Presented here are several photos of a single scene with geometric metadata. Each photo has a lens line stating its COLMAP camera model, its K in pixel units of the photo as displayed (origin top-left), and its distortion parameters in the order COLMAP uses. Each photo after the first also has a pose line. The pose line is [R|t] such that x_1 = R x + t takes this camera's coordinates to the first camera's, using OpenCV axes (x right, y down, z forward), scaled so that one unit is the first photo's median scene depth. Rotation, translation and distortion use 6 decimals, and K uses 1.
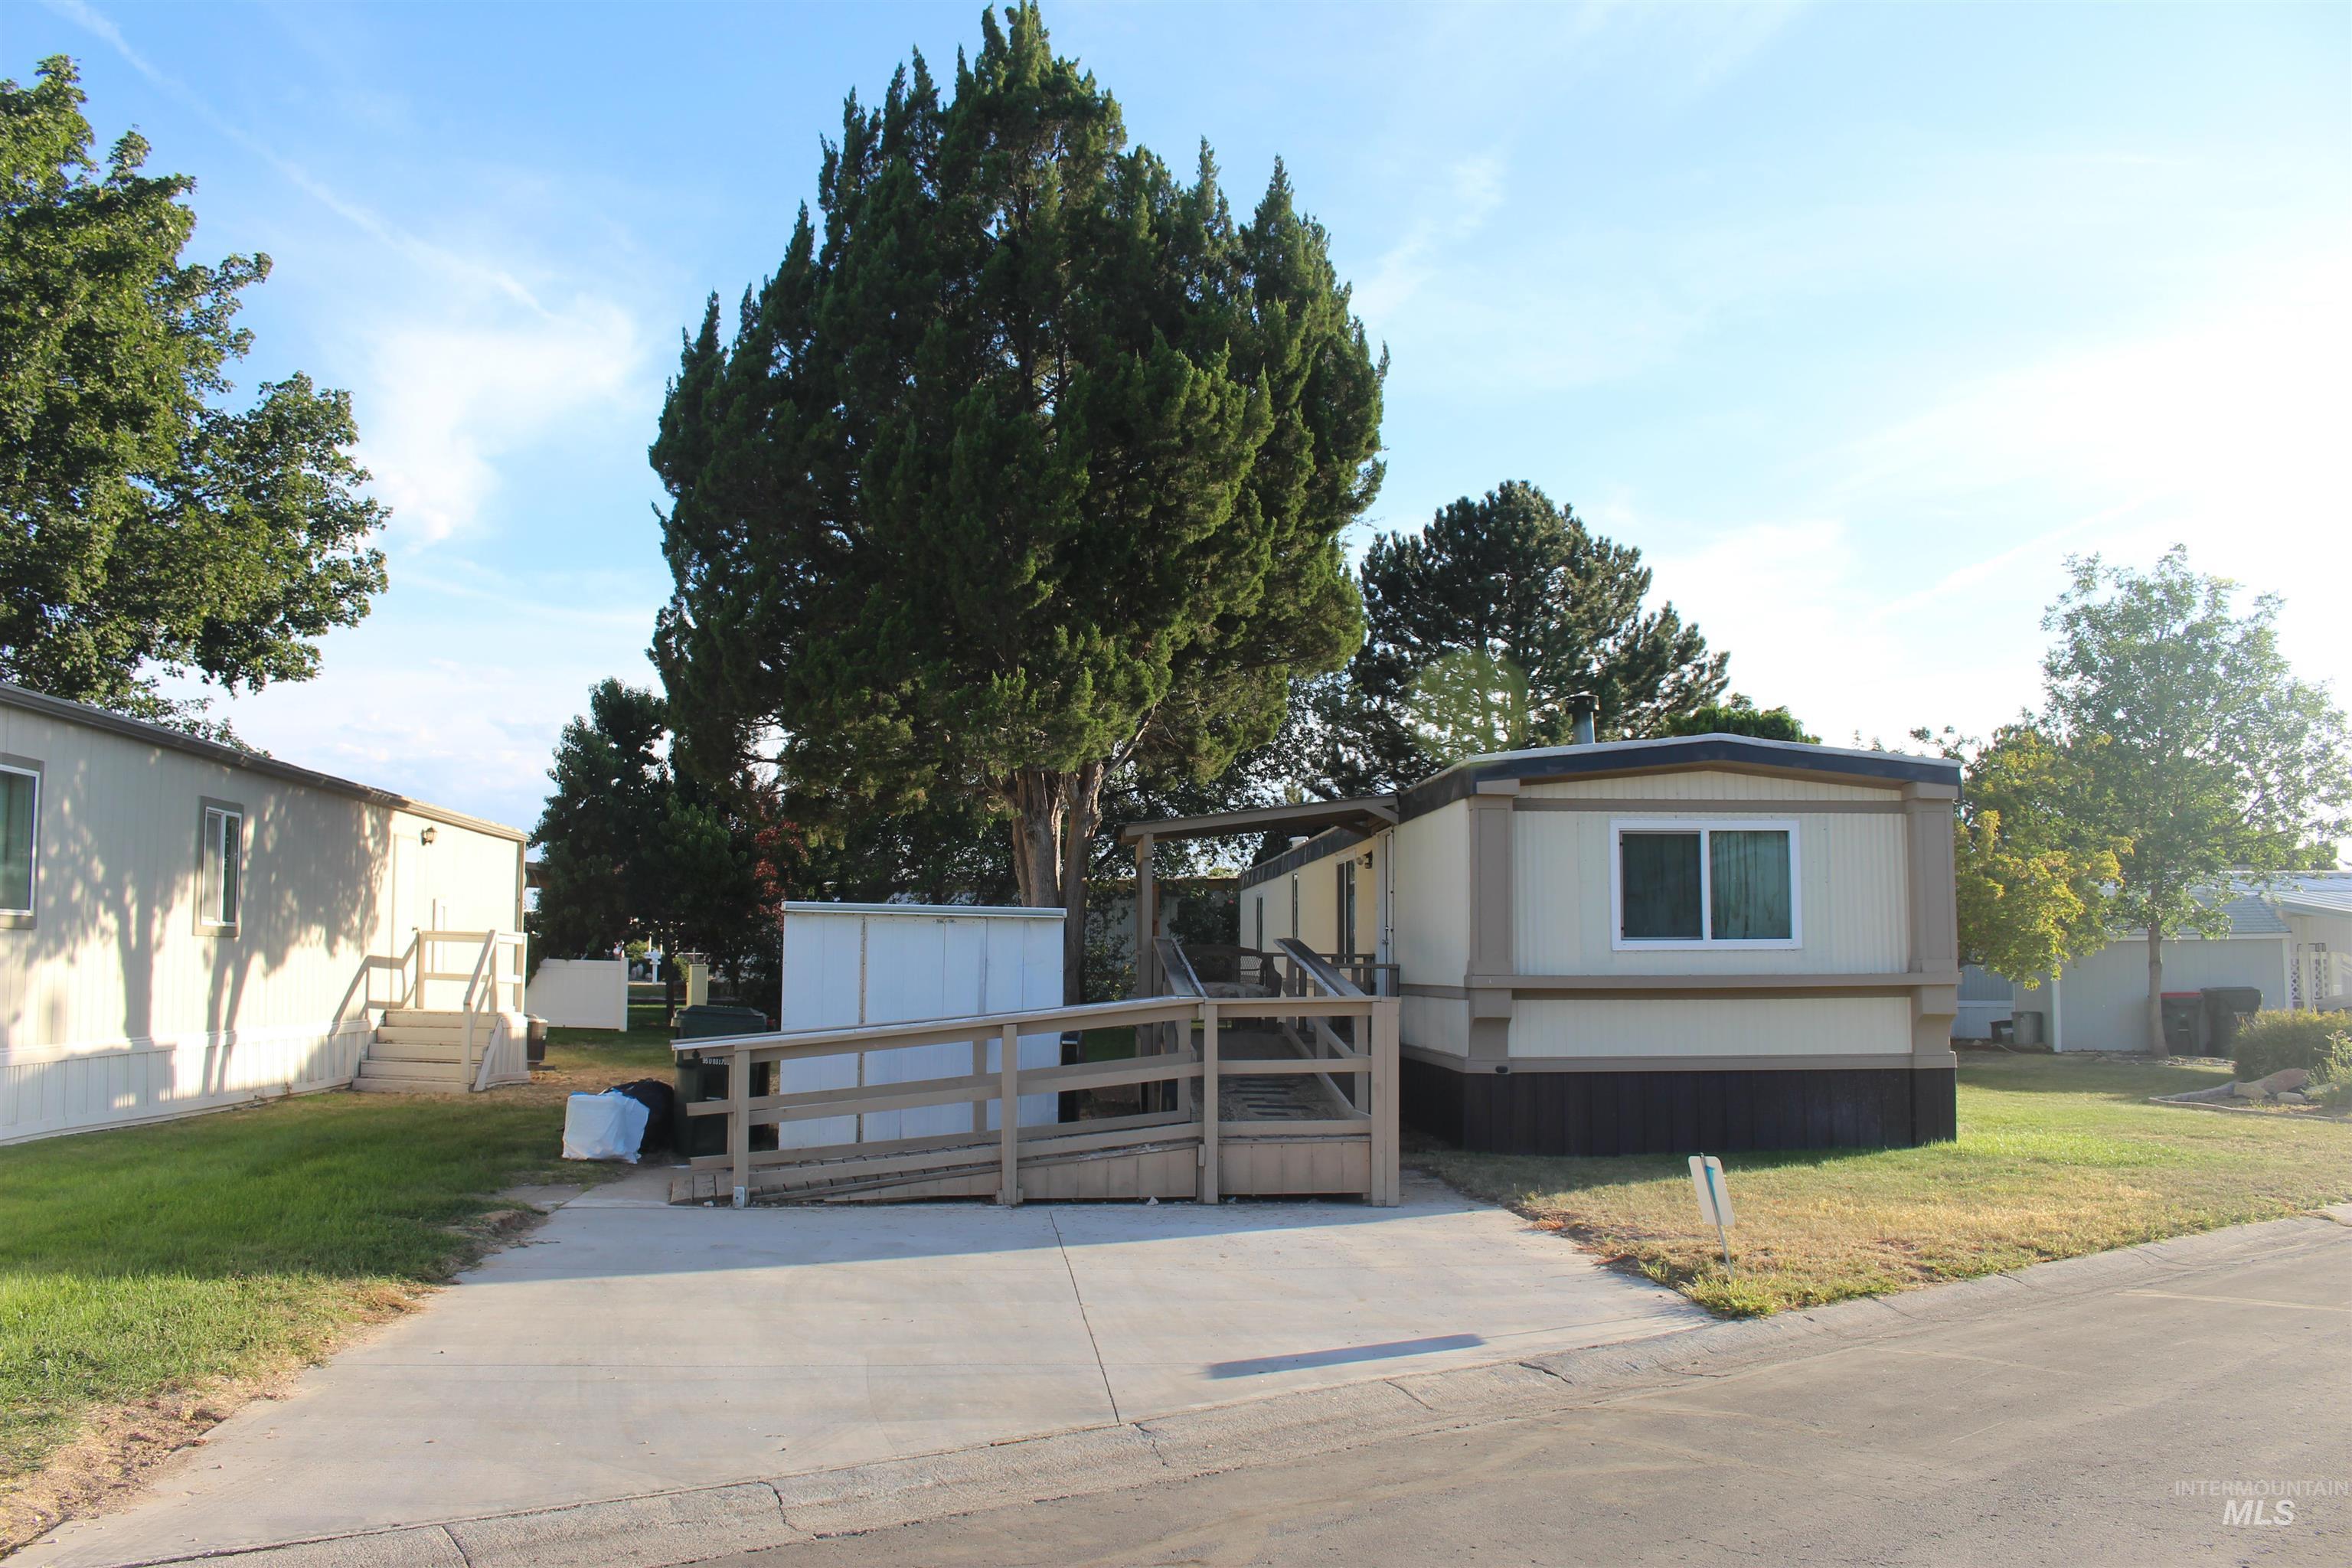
lens RADIAL K [[1909.8, 0, 1161.9], [0, 1909.8, 761.6], [0, 0, 1]] dist [-0.123850, 0.068453]
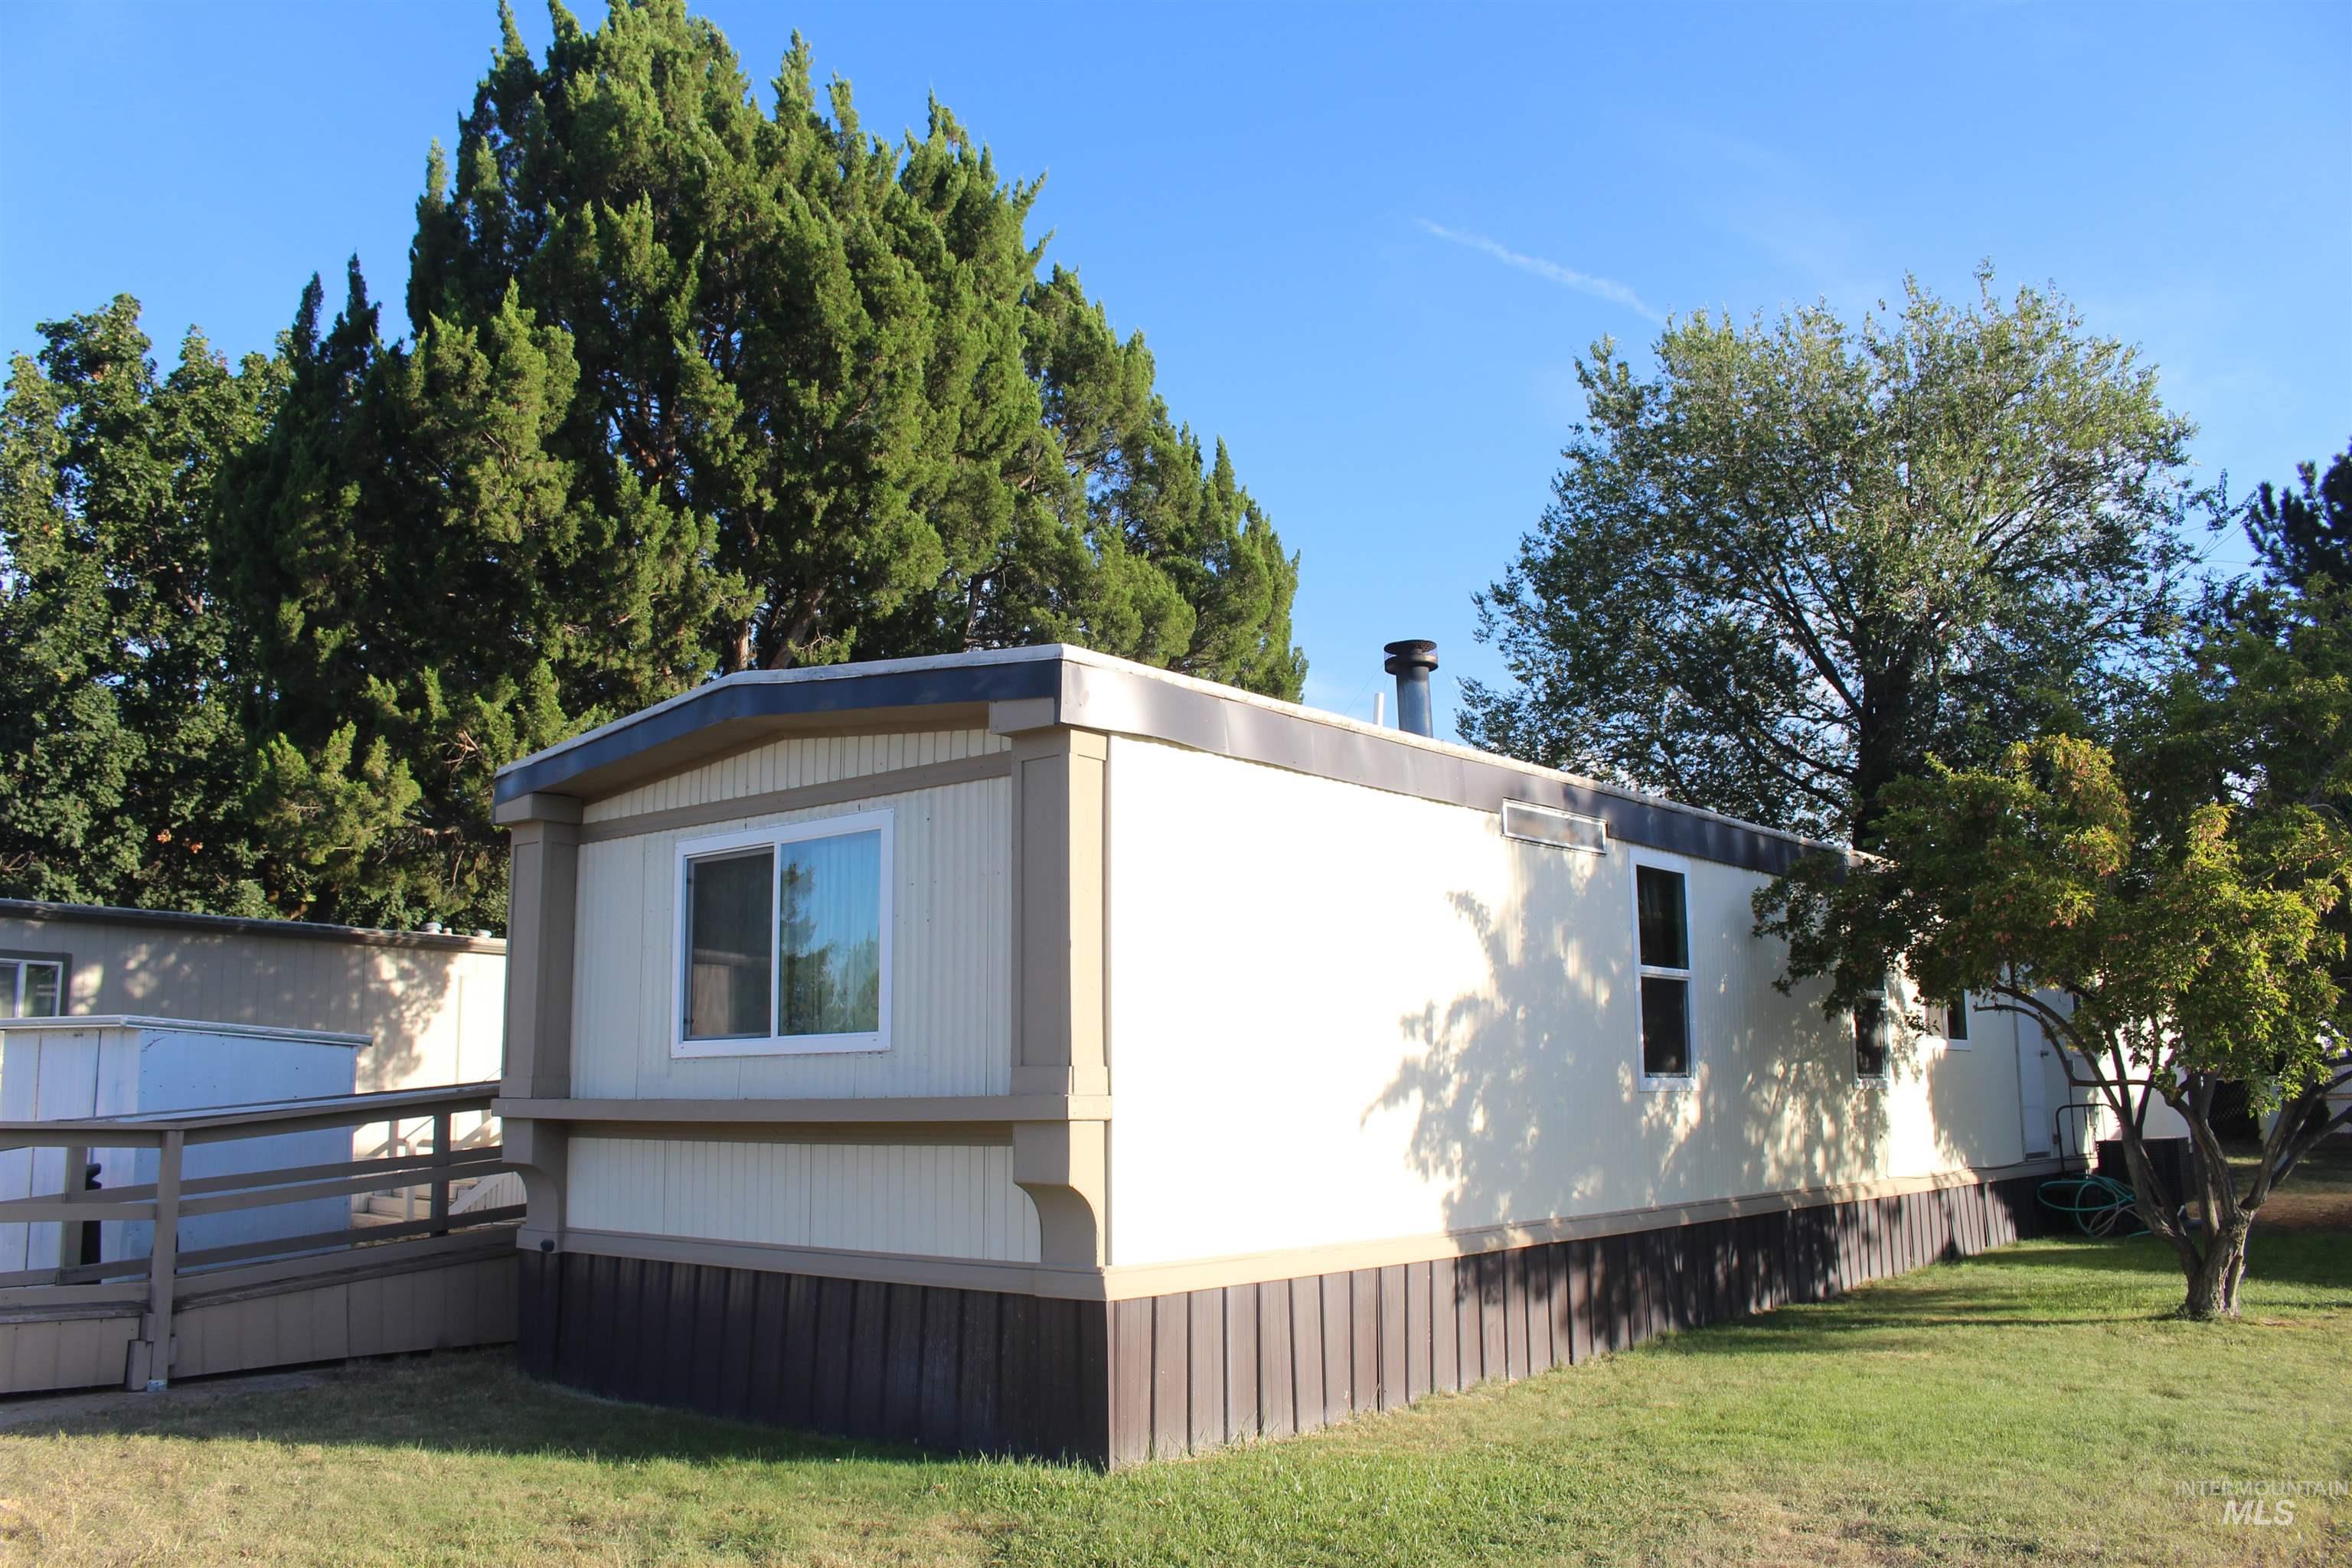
lens RADIAL K [[1909.8, 0, 1174.4], [0, 1909.8, 779.8], [0, 0, 1]] dist [-0.123850, 0.068453]
pose [[0.735198, -0.125037, -0.666220, 0.763077], [0.082353, 0.992036, -0.095306, 0.081883], [0.672831, 0.015203, 0.739640, 0.658852]]
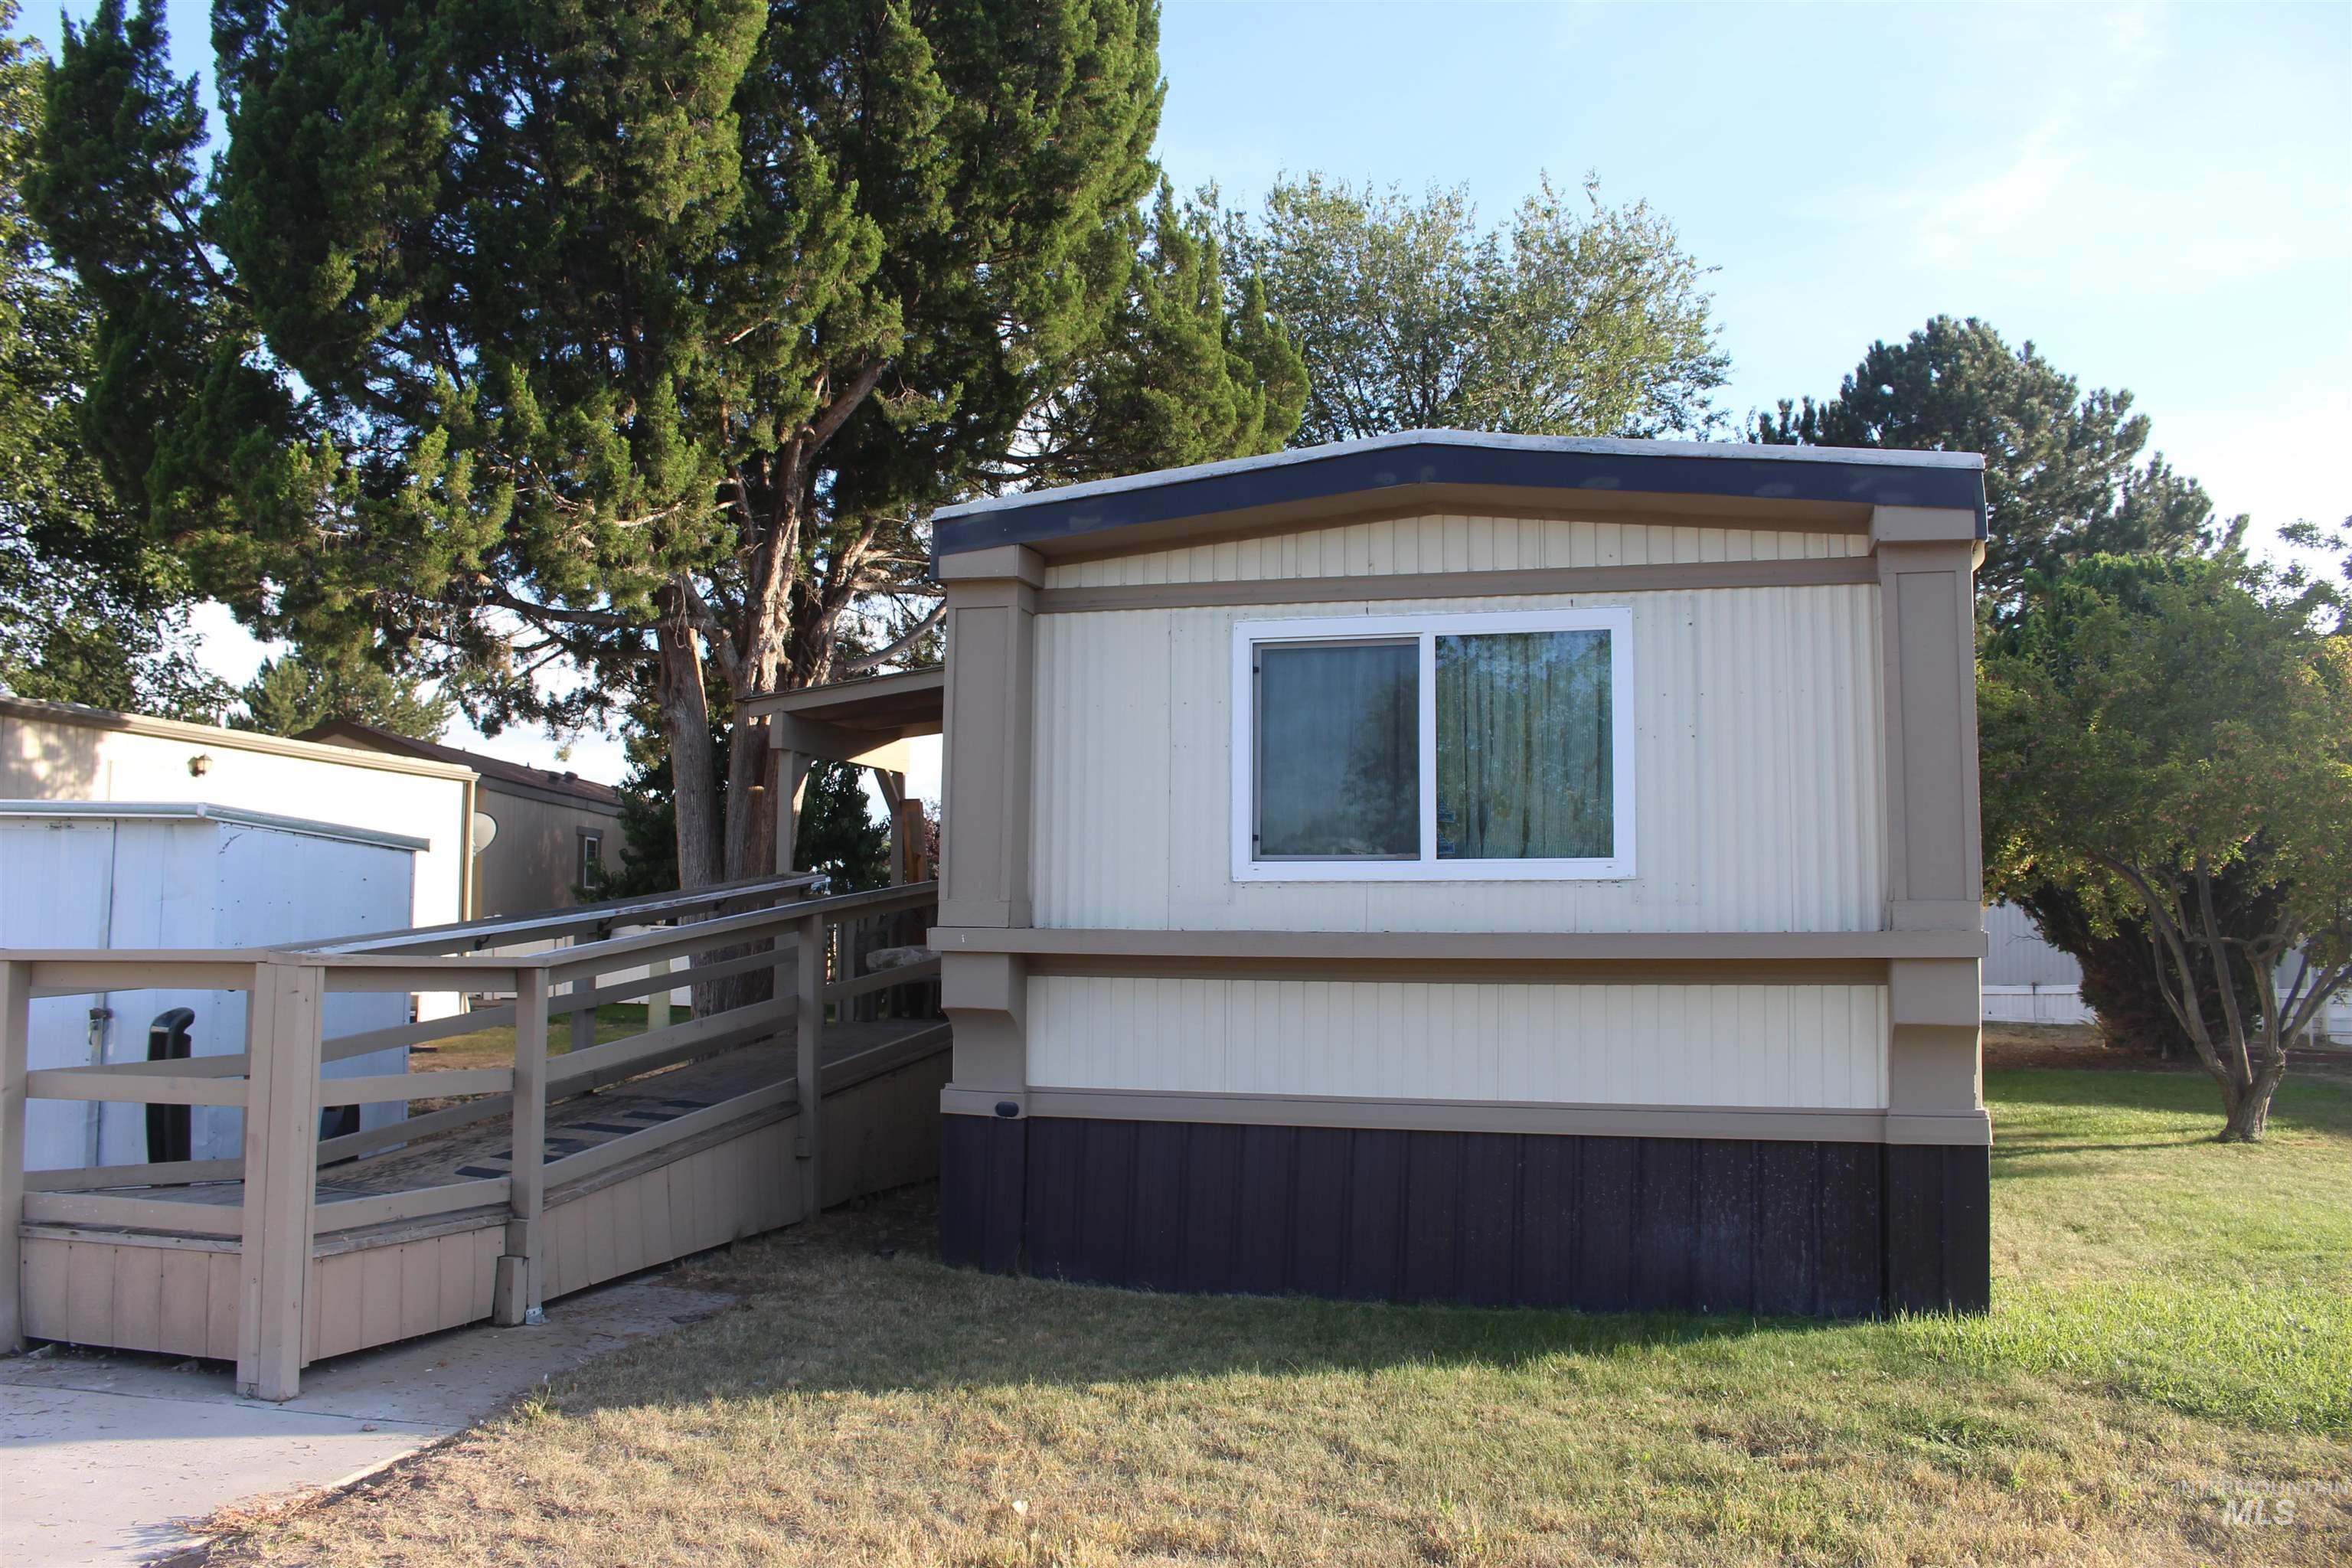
lens RADIAL K [[1909.8, 0, 1165.7], [0, 1909.8, 743.5], [0, 0, 1]] dist [-0.123850, 0.068453]
pose [[0.942855, -0.028542, -0.331979, 0.387625], [0.028232, 0.999585, -0.005759, 0.065238], [0.332006, -0.003943, 0.943269, 0.516047]]
